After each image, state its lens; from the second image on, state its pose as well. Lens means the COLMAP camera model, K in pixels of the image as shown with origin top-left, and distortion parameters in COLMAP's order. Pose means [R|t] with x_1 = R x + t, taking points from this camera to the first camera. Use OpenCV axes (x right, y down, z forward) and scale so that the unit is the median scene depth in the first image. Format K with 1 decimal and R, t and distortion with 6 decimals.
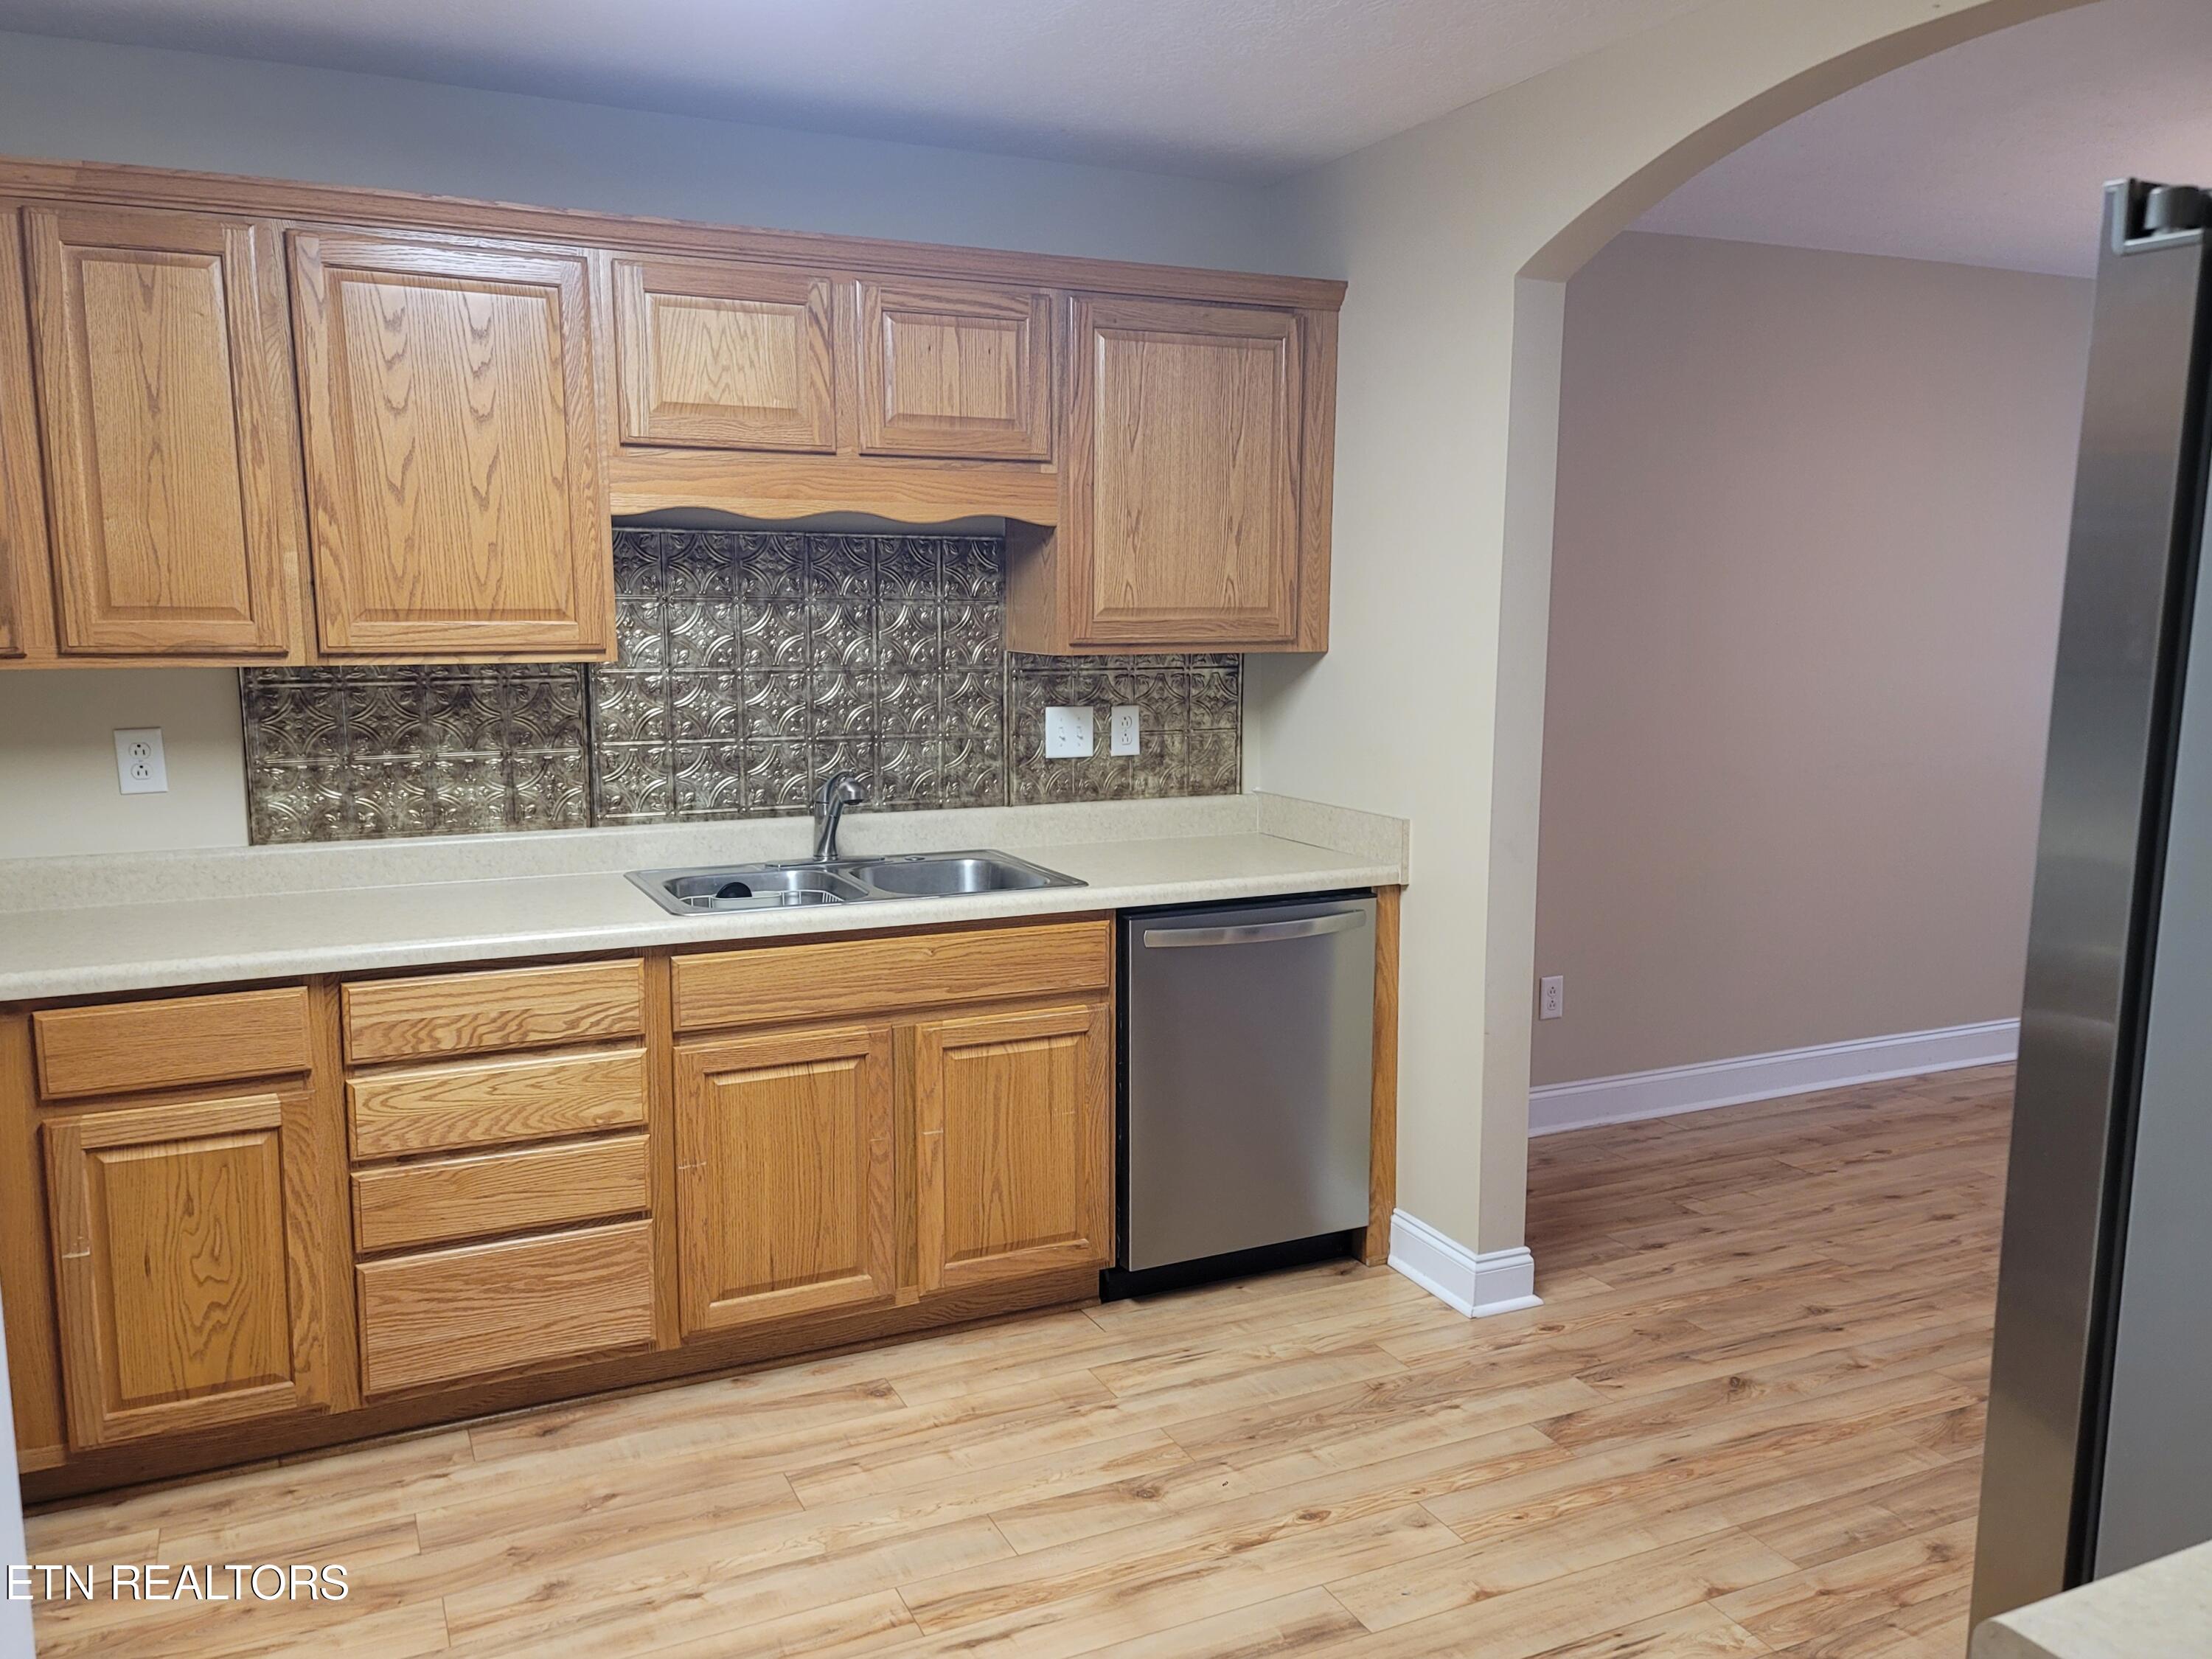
lens RADIAL K [[1625.0, 0, 1077.0], [0, 1625.0, 852.4], [0, 0, 1]] dist [0.074061, -0.039521]
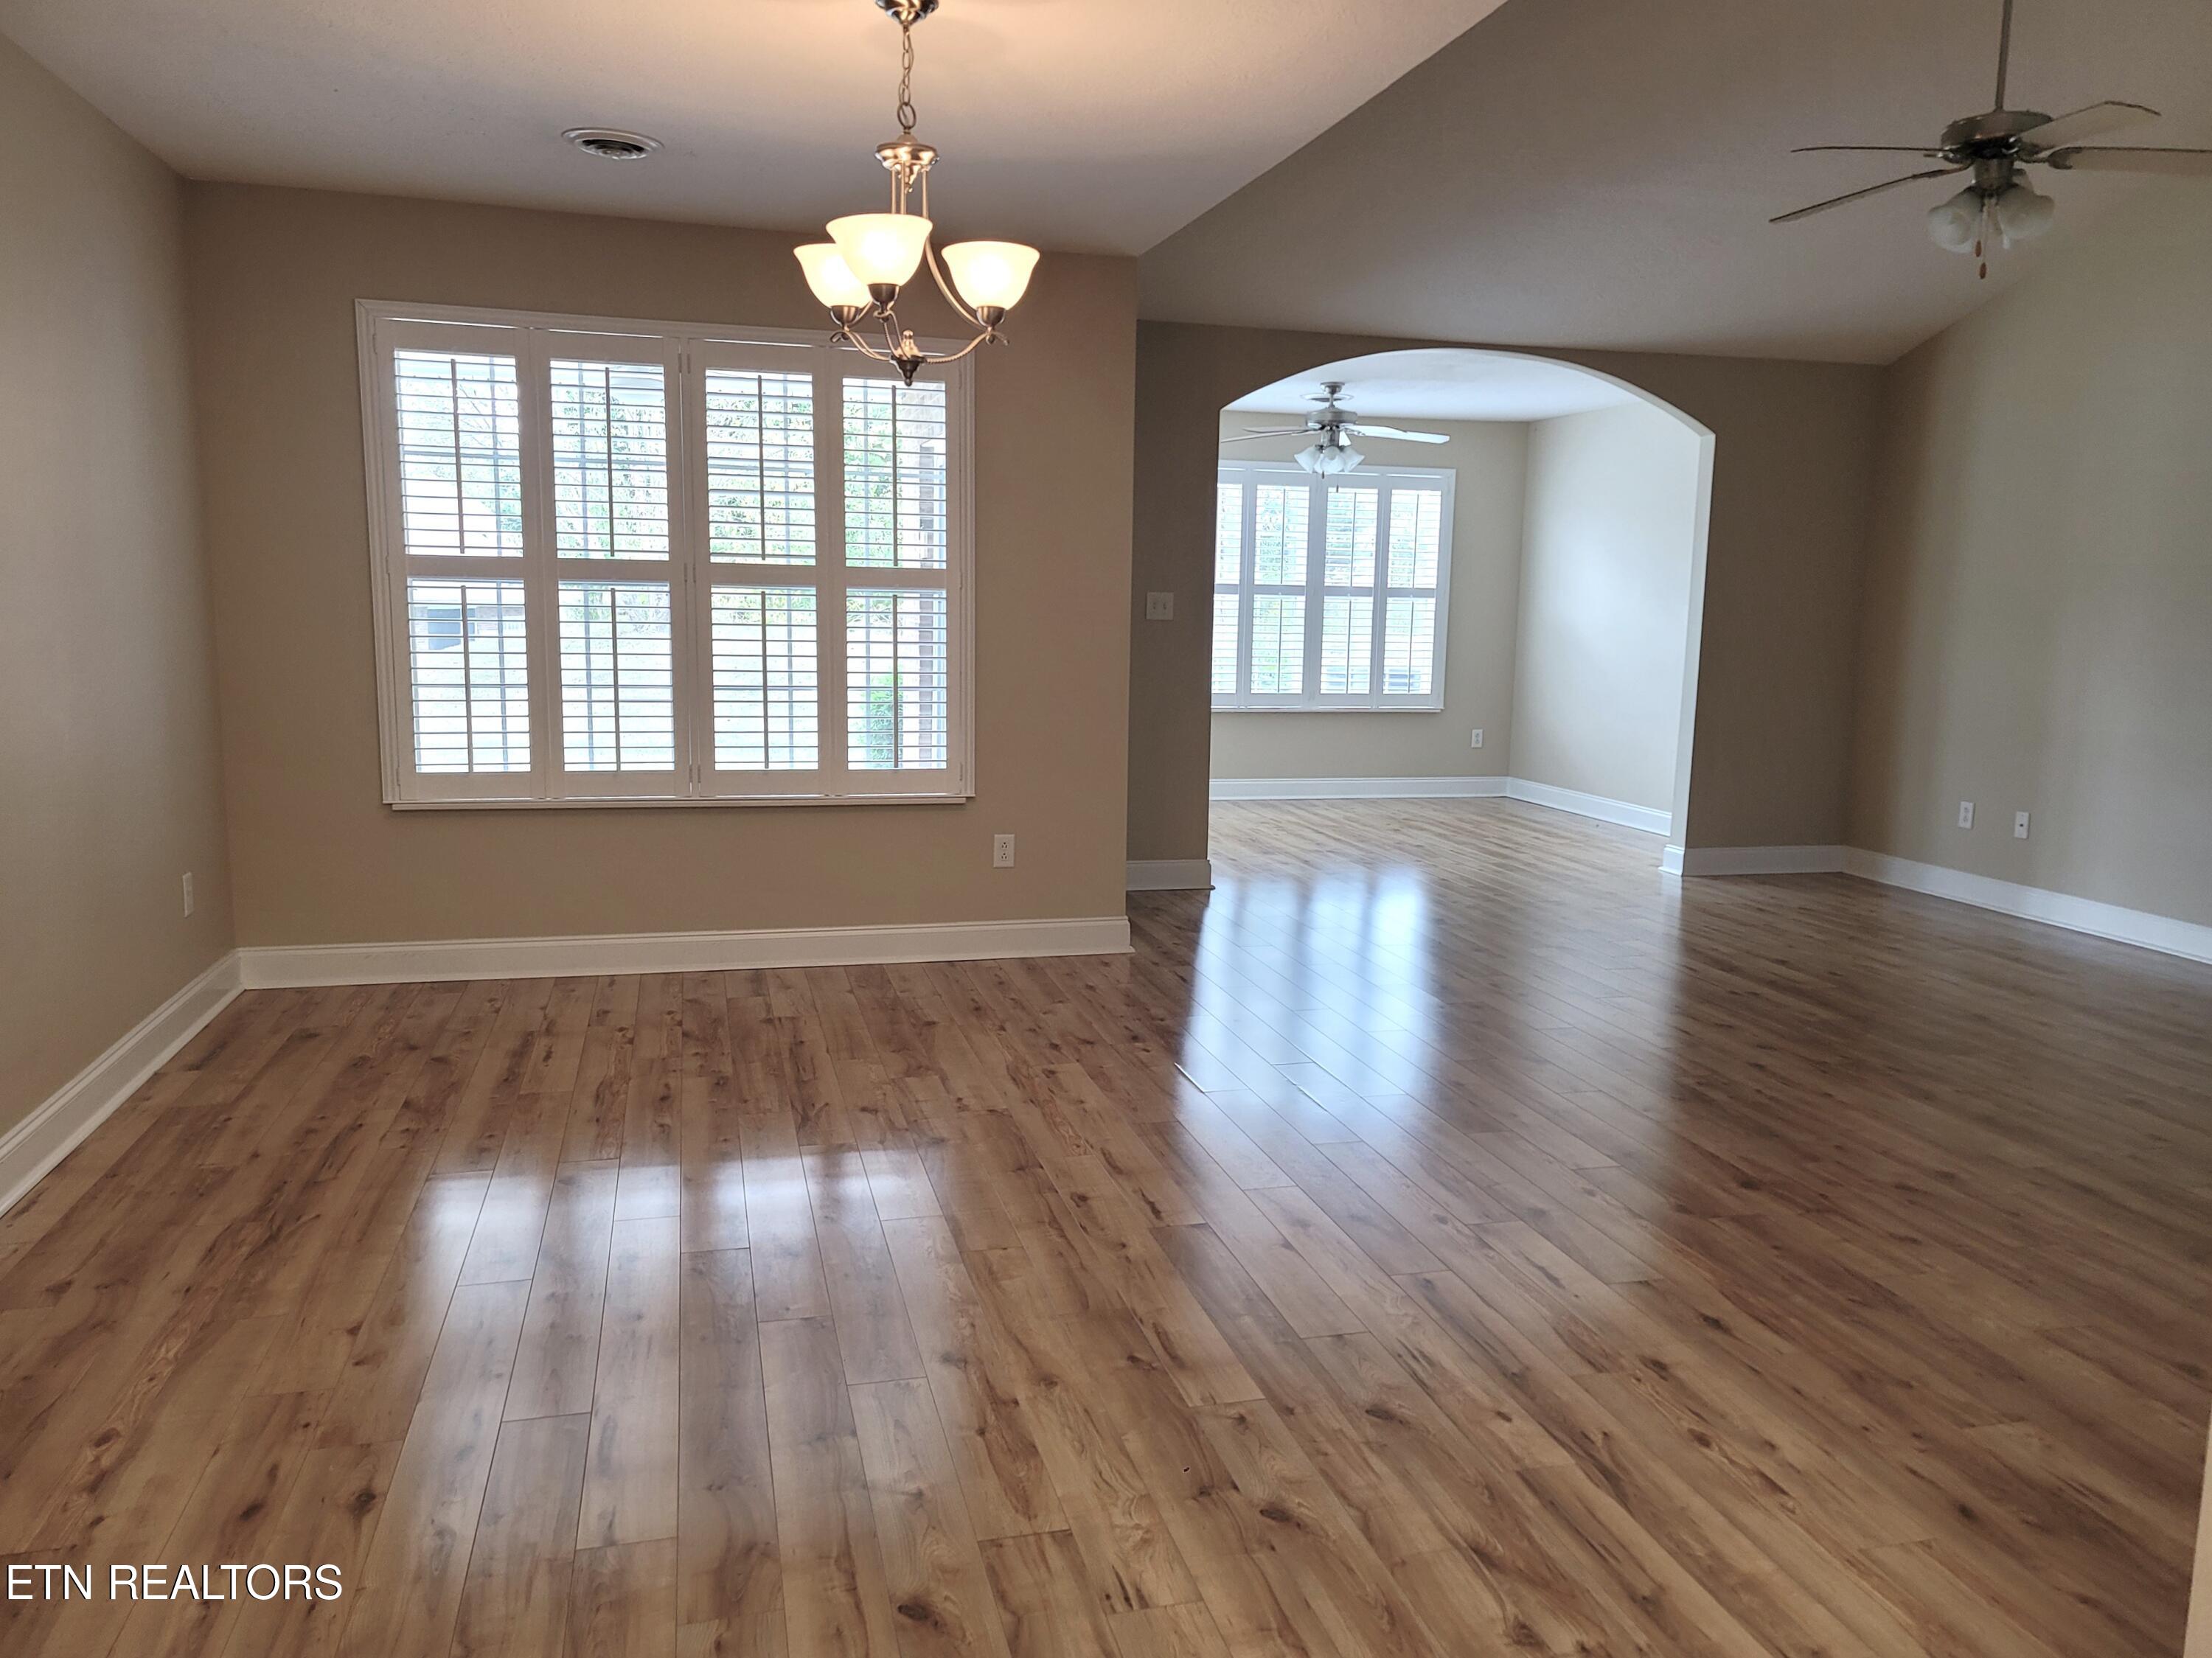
lens RADIAL K [[1624.9, 0, 1157.6], [0, 1624.9, 840.1], [0, 0, 1]] dist [0.074061, -0.039521]
pose [[0.147704, -0.146173, 0.978170, 0.022350], [0.131266, 0.983166, 0.127098, -0.053500], [-0.980282, 0.109628, 0.164405, 0.679698]]
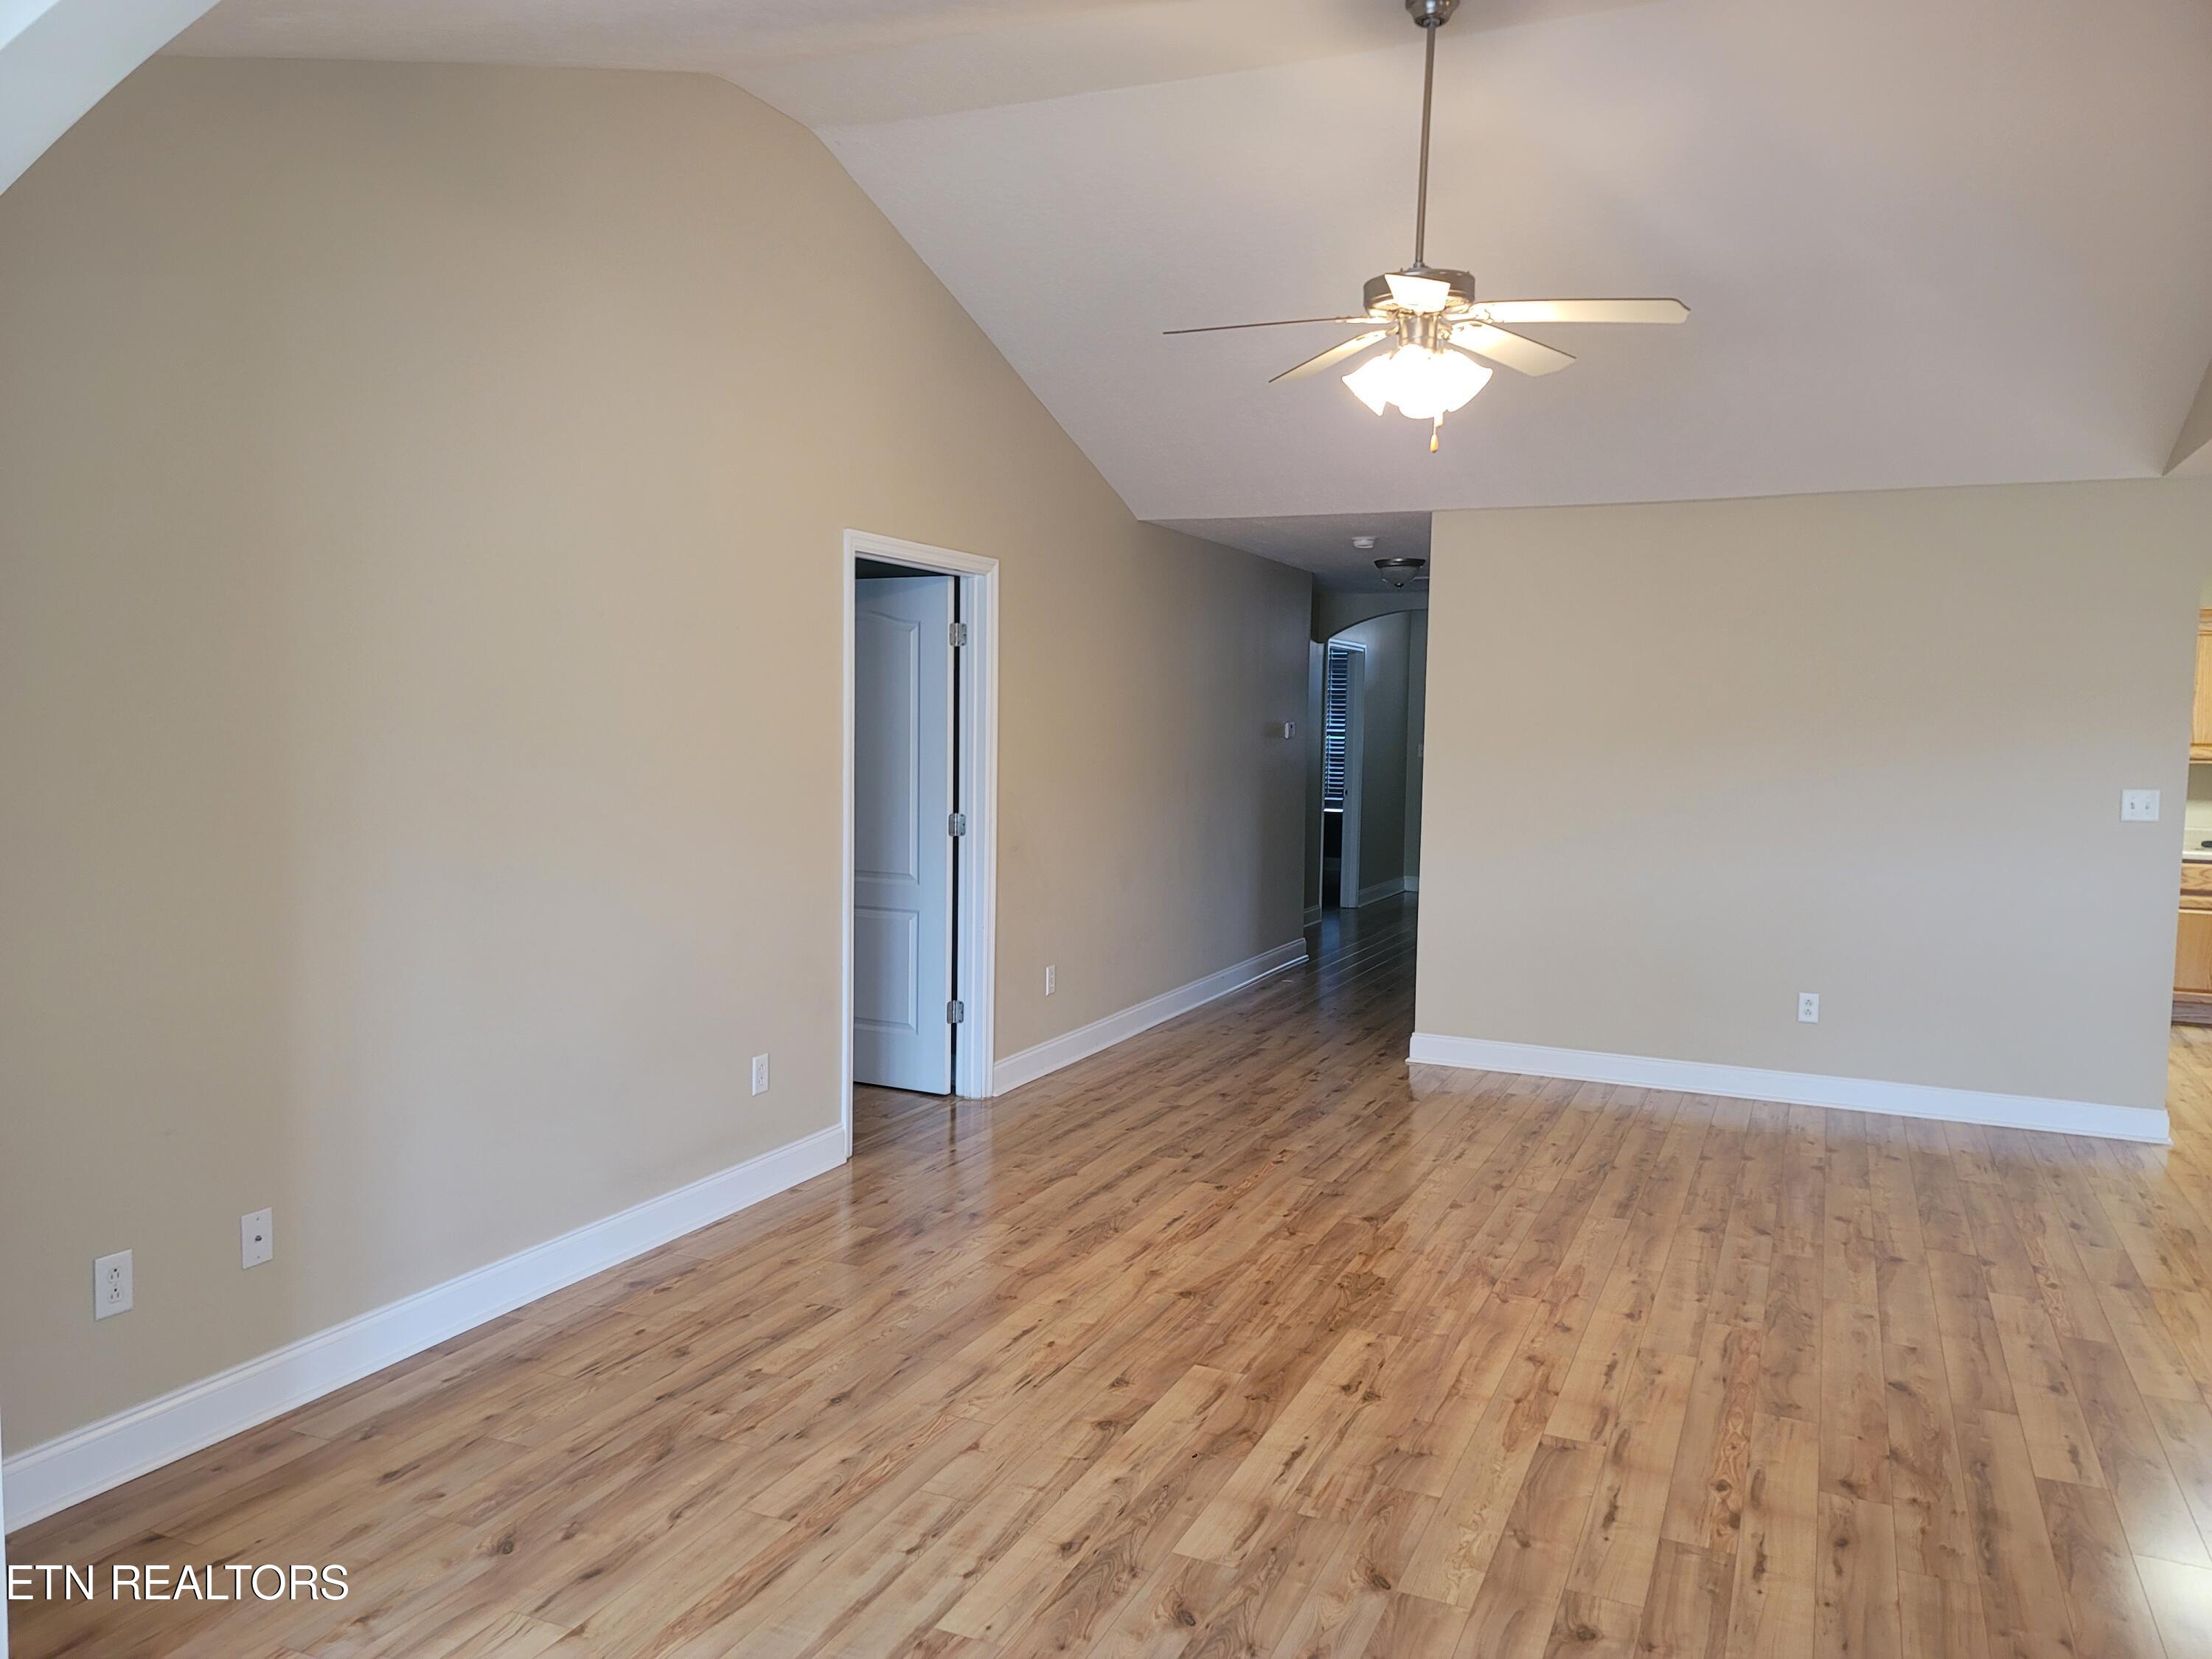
lens RADIAL K [[1625.0, 0, 1122.1], [0, 1625.0, 823.5], [0, 0, 1]] dist [0.074061, -0.039521]
pose [[-0.741684, 0.031360, -0.670016, 2.459888], [-0.123836, 0.975332, 0.182732, -0.166452], [0.659219, 0.218502, -0.719505, 0.985038]]
